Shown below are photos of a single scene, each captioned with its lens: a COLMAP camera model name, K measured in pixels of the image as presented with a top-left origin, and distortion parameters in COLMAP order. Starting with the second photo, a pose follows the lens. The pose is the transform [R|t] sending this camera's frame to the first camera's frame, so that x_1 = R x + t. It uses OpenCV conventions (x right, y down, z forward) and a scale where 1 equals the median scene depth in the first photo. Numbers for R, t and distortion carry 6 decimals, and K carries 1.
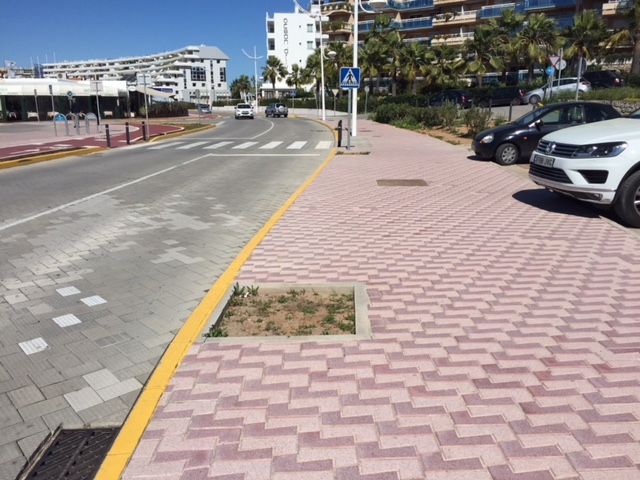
lens RADIAL K [[547.6, 0, 320.3], [0, 547.6, 237.8], [0, 0, 1]] dist [0.058293, -0.025688]
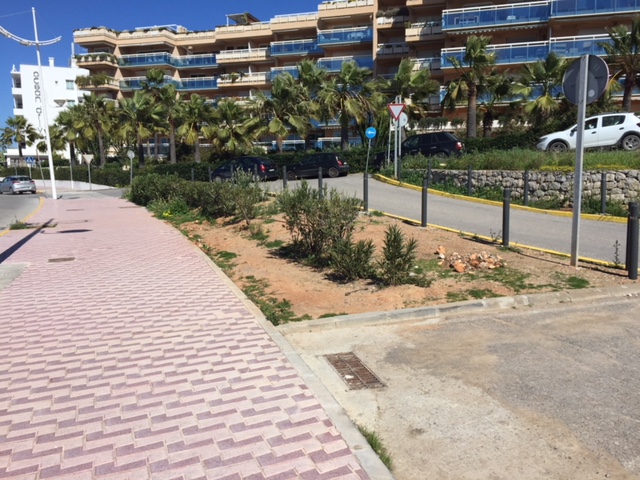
lens RADIAL K [[547.6, 0, 319.3], [0, 547.6, 240.6], [0, 0, 1]] dist [0.058293, -0.025688]
pose [[0.936181, -0.045710, 0.348533, 0.039900], [0.086641, 0.990925, -0.102764, -0.041672], [-0.340673, 0.126403, 0.931646, 0.170566]]
